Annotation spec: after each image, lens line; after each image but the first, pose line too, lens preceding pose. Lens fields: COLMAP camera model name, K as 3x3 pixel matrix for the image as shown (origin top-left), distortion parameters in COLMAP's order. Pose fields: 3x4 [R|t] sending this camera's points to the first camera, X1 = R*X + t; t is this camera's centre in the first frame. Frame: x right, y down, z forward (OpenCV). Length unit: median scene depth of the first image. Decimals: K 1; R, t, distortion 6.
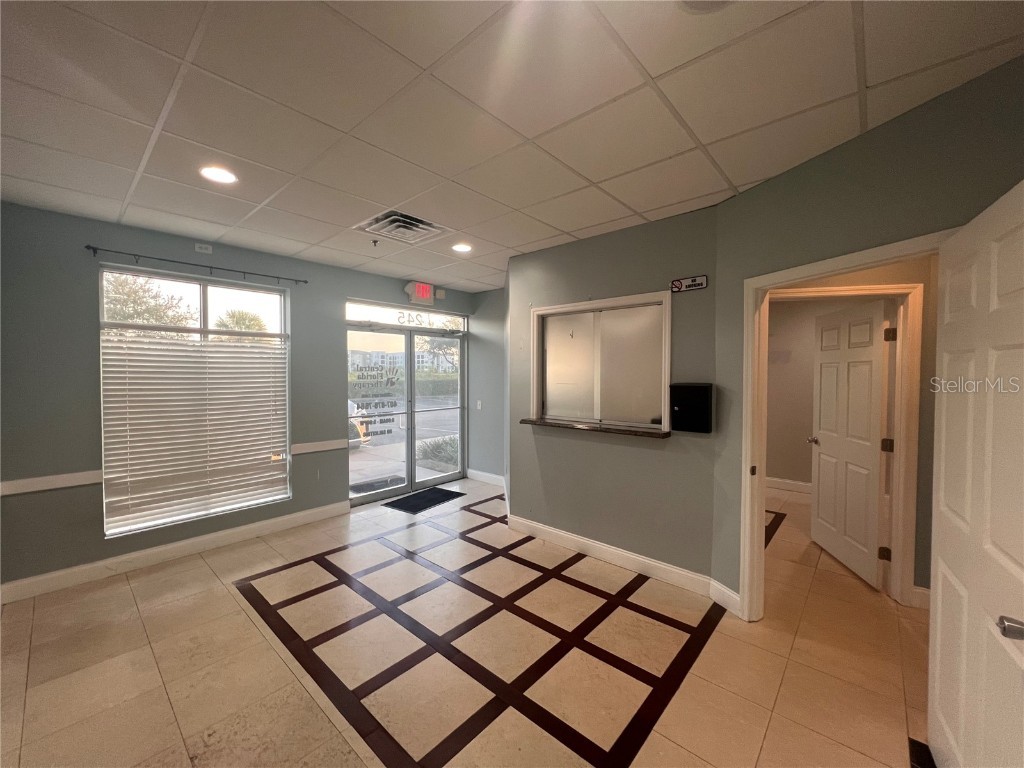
lens RADIAL K [[410.4, 0, 504.8], [0, 410.4, 383.3], [0, 0, 1]] dist [-0.001149, -0.000155]
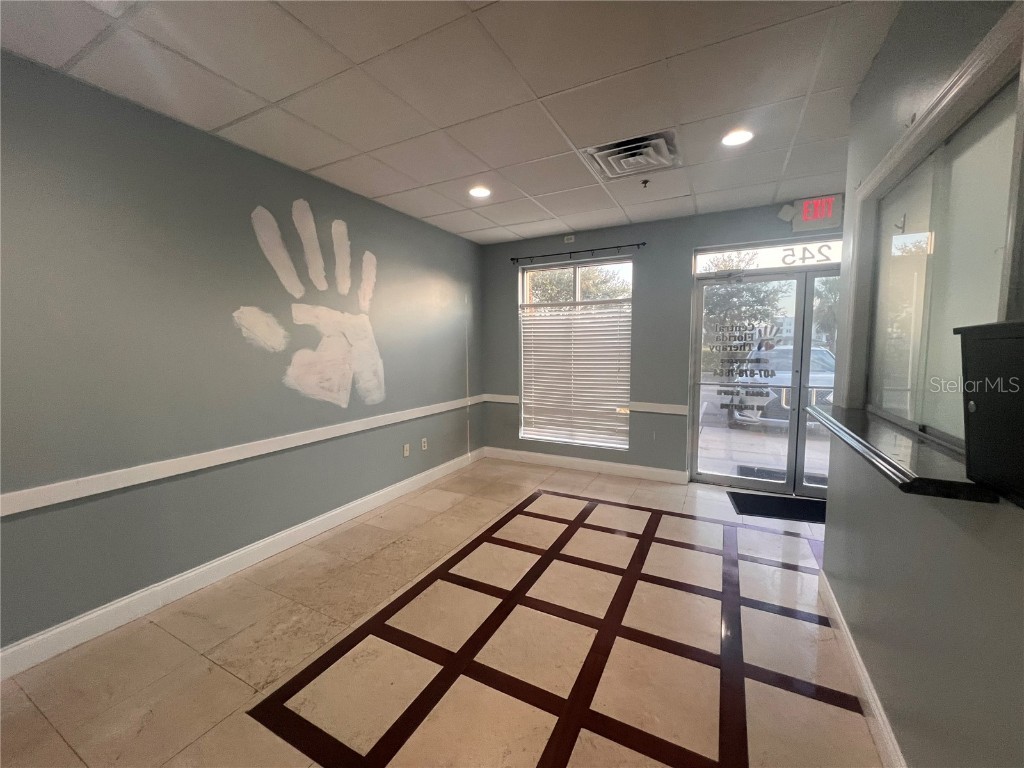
lens RADIAL K [[410.4, 0, 506.7], [0, 410.4, 380.3], [0, 0, 1]] dist [-0.001149, -0.000155]
pose [[0.244455, 0.089636, -0.965509, 0.441506], [-0.014839, 0.995947, 0.088705, 0.002864], [0.969547, -0.007357, 0.244794, 0.422750]]
